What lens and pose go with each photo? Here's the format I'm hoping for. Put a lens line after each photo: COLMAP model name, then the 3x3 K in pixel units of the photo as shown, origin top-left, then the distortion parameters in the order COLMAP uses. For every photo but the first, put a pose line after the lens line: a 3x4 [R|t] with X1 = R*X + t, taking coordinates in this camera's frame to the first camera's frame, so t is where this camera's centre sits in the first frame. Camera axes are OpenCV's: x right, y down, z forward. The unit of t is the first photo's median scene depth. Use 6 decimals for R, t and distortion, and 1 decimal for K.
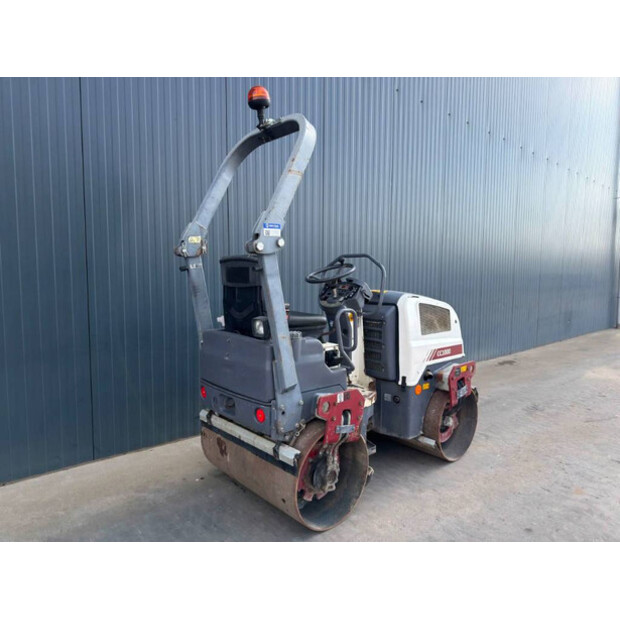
lens RADIAL K [[427.9, 0, 311.1], [0, 427.9, 299.2], [0, 0, 1]] dist [0.083978, -0.001064]
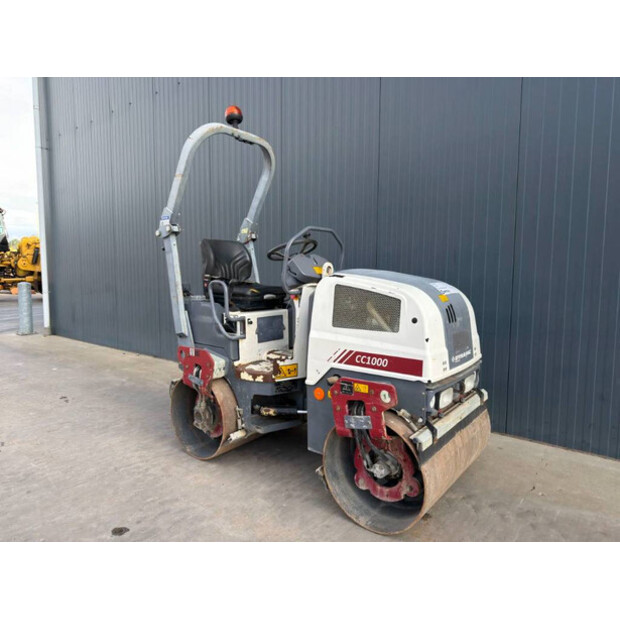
lens RADIAL K [[427.9, 0, 311.1], [0, 427.9, 299.2], [0, 0, 1]] dist [0.083978, -0.001064]
pose [[0.188855, 0.057456, -0.980323, 0.998634], [-0.061246, 0.997033, 0.046636, 0.003697], [0.980093, 0.051234, 0.191814, 0.830238]]
